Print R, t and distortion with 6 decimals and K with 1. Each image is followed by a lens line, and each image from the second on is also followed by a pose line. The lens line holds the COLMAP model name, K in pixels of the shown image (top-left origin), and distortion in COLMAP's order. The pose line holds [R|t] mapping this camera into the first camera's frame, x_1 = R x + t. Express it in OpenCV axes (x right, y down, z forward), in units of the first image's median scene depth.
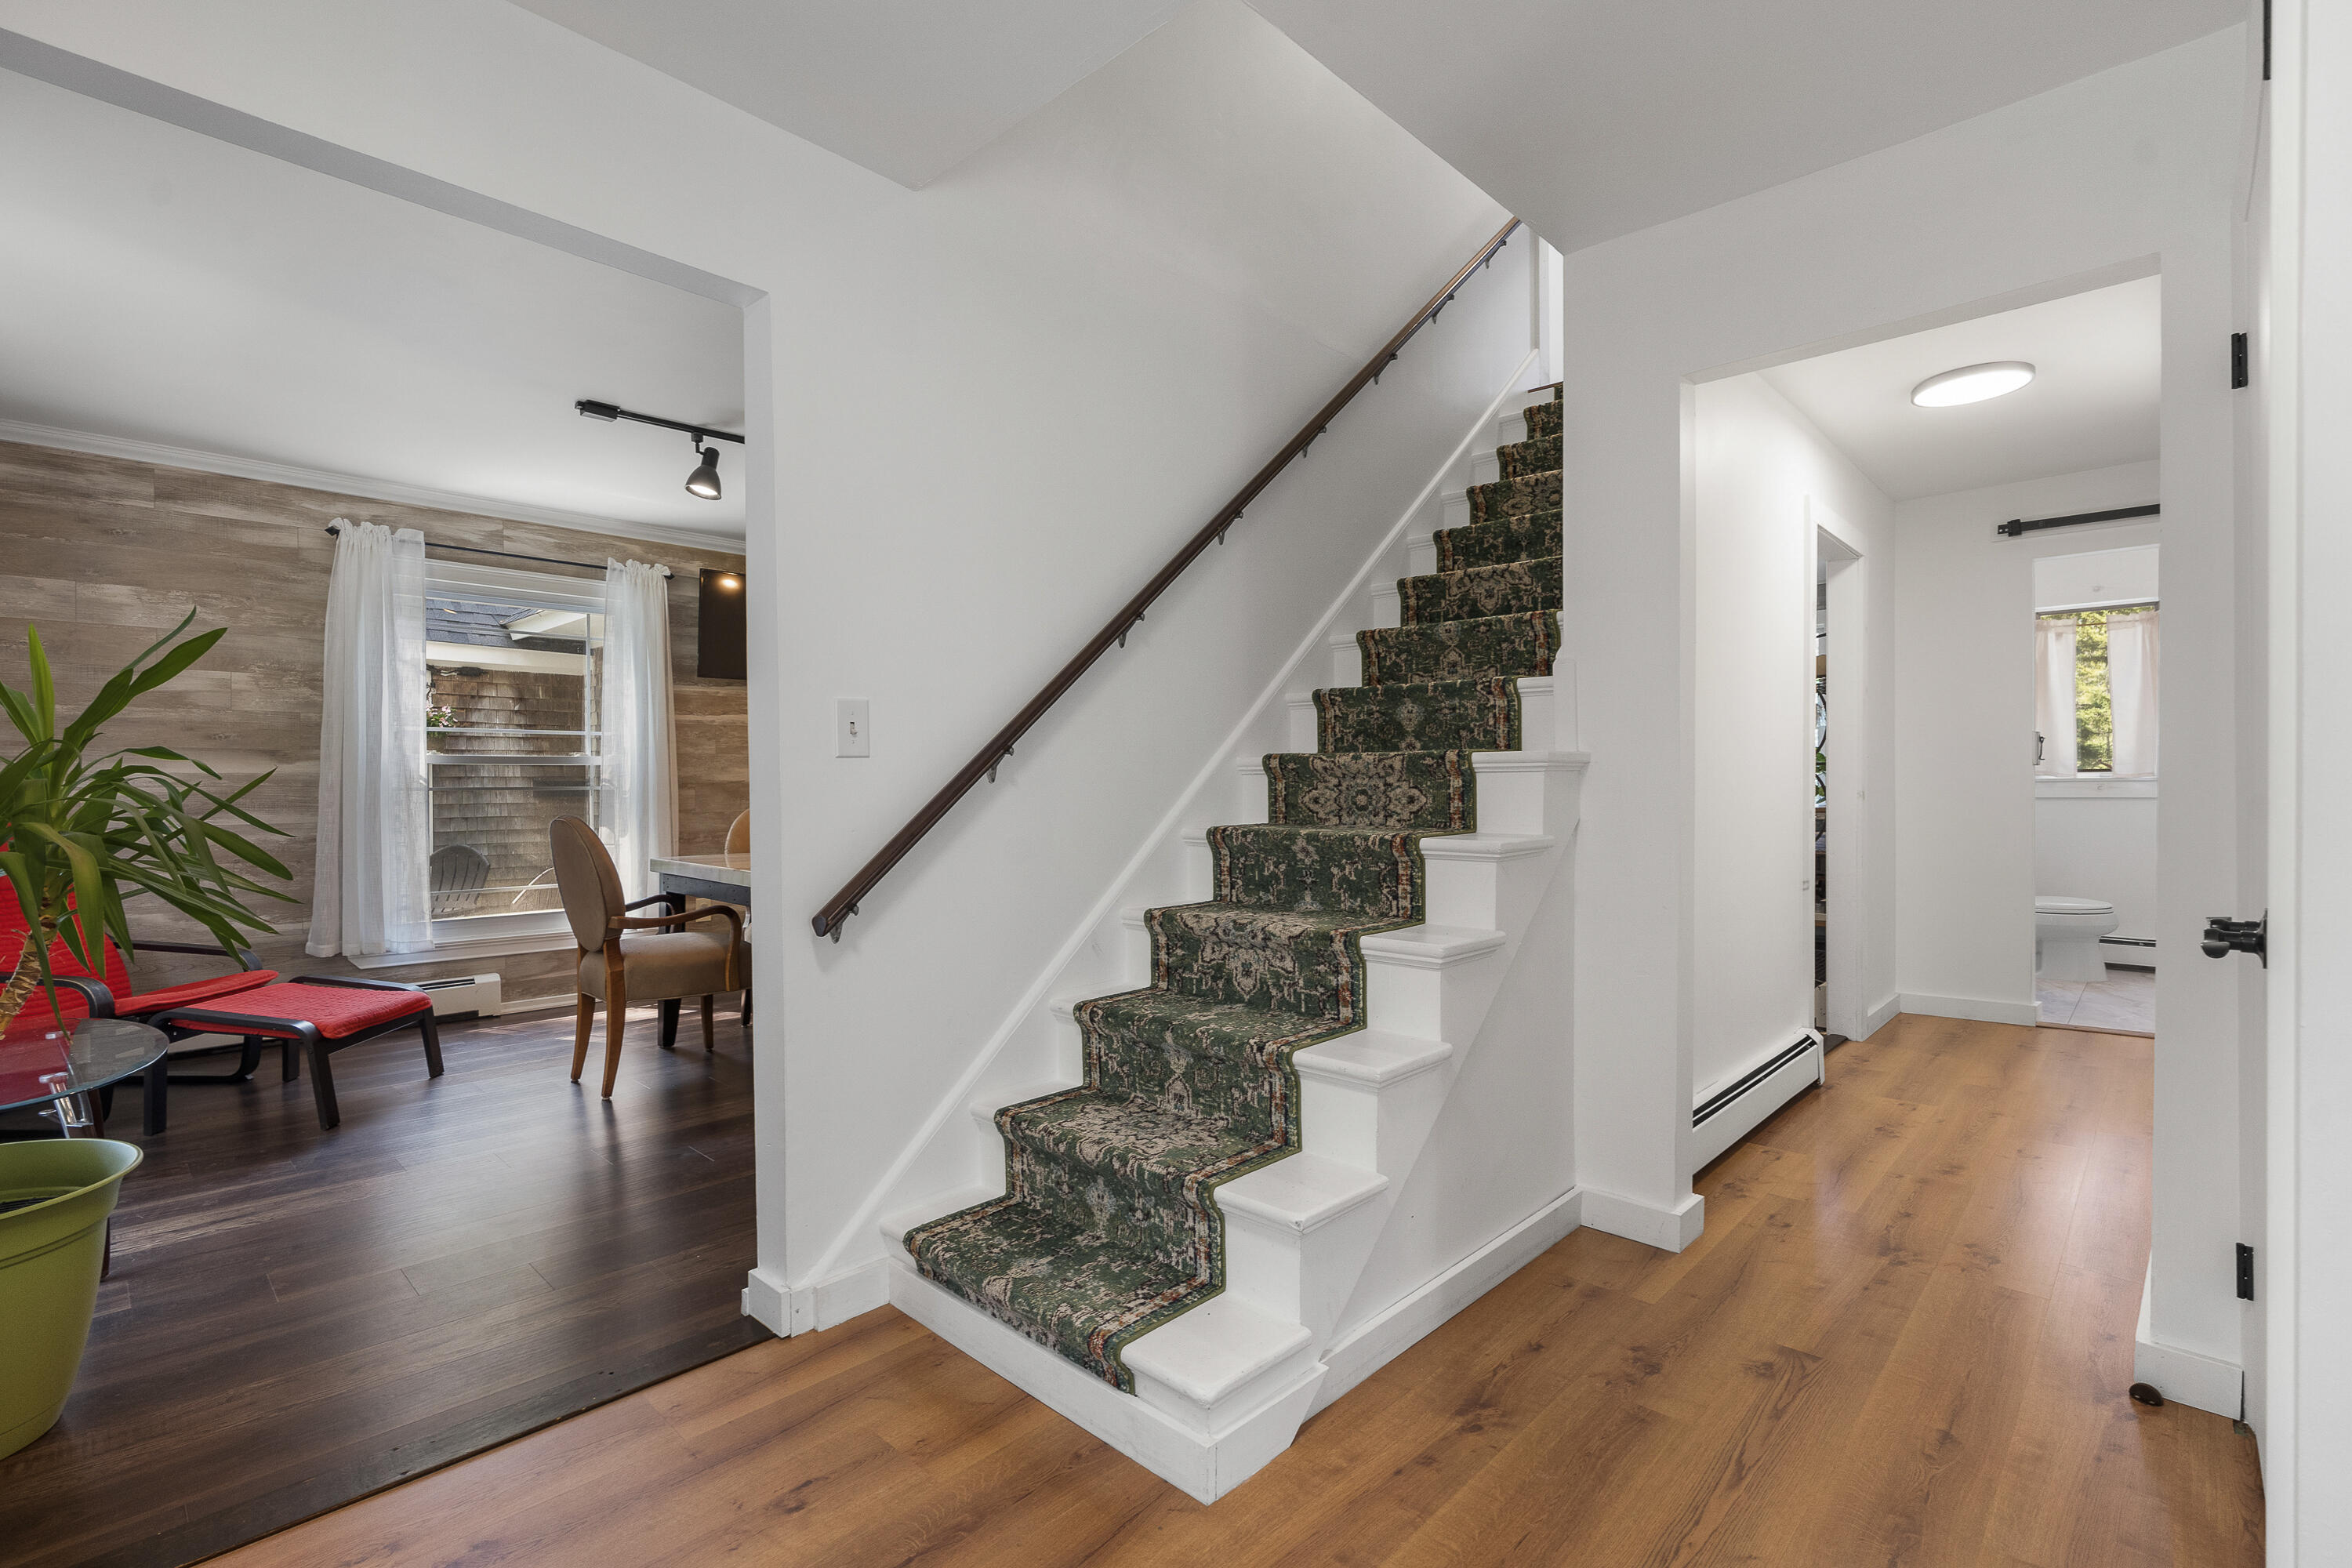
lens RADIAL K [[1088.6, 0, 1176.7], [0, 1088.6, 784.3], [0, 0, 1]] dist [0.000082, 0.001285]
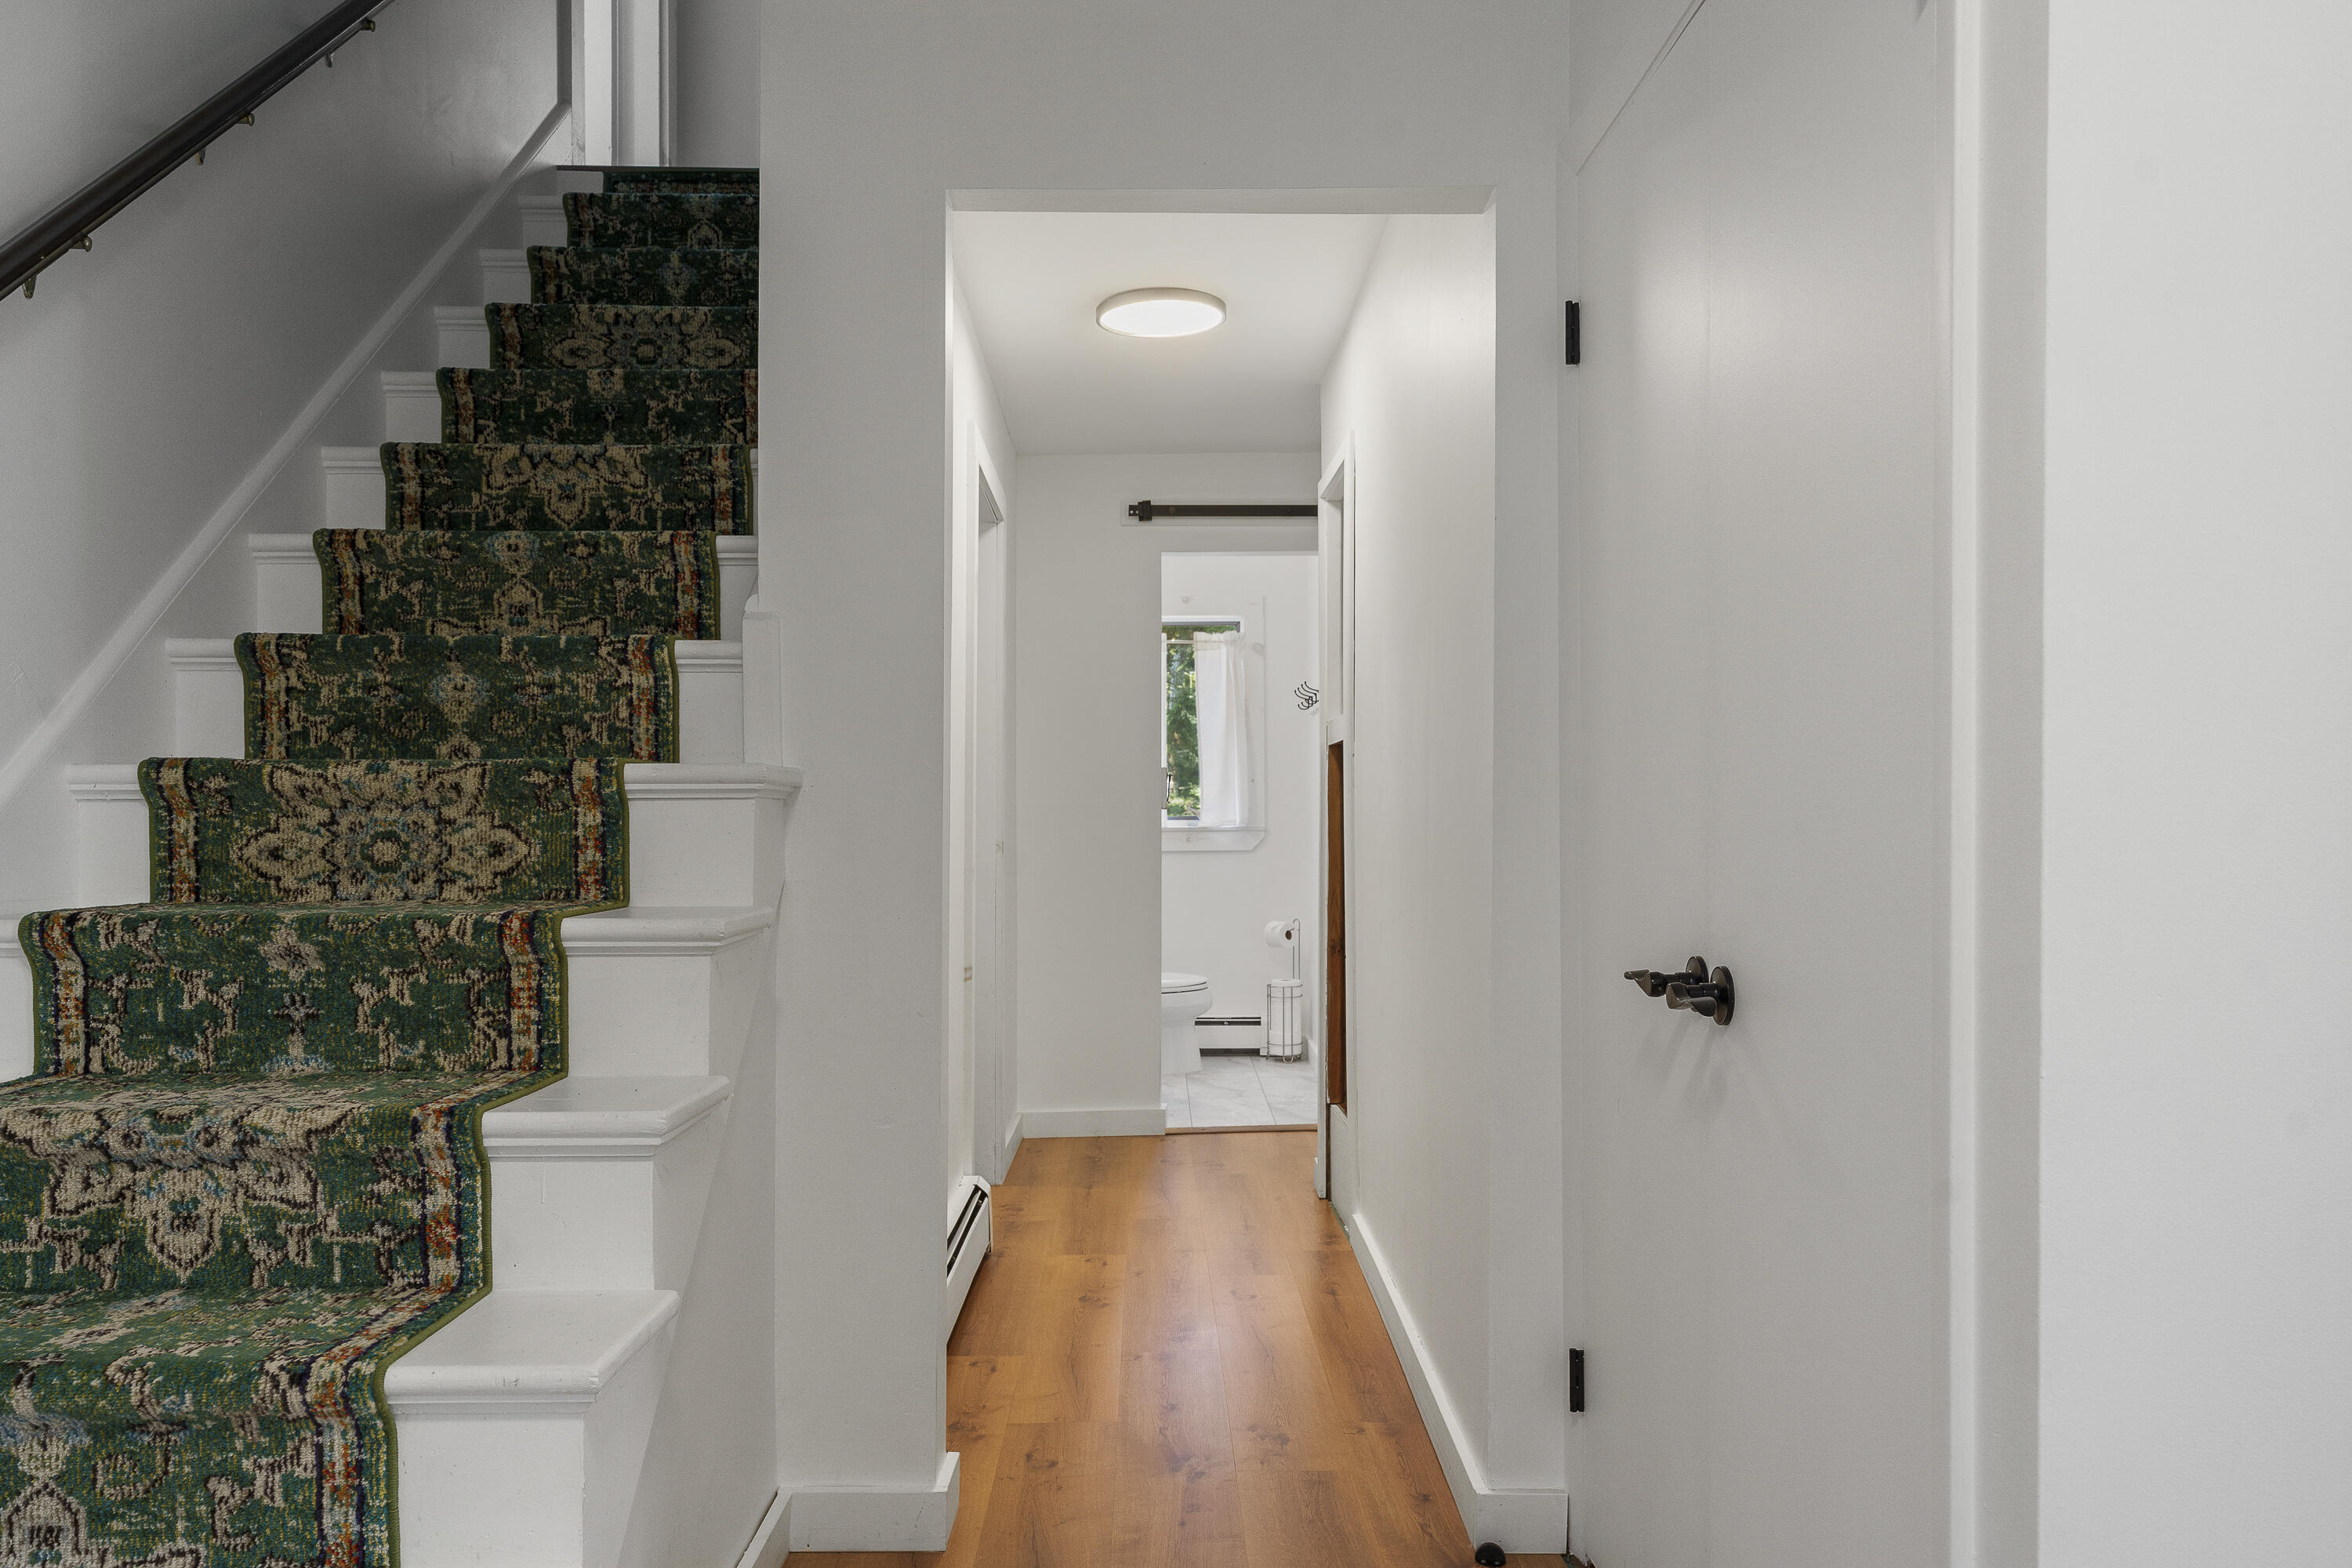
lens RADIAL K [[1688.1, 0, 1174.2], [0, 1688.1, 833.5], [0, 0, 1]] dist [0.007665, 0.001114]
pose [[0.714460, 0.002446, 0.699672, -0.132346], [0.001827, 0.999984, -0.005361, 0.011698], [-0.699673, 0.005109, 0.714445, 0.177976]]
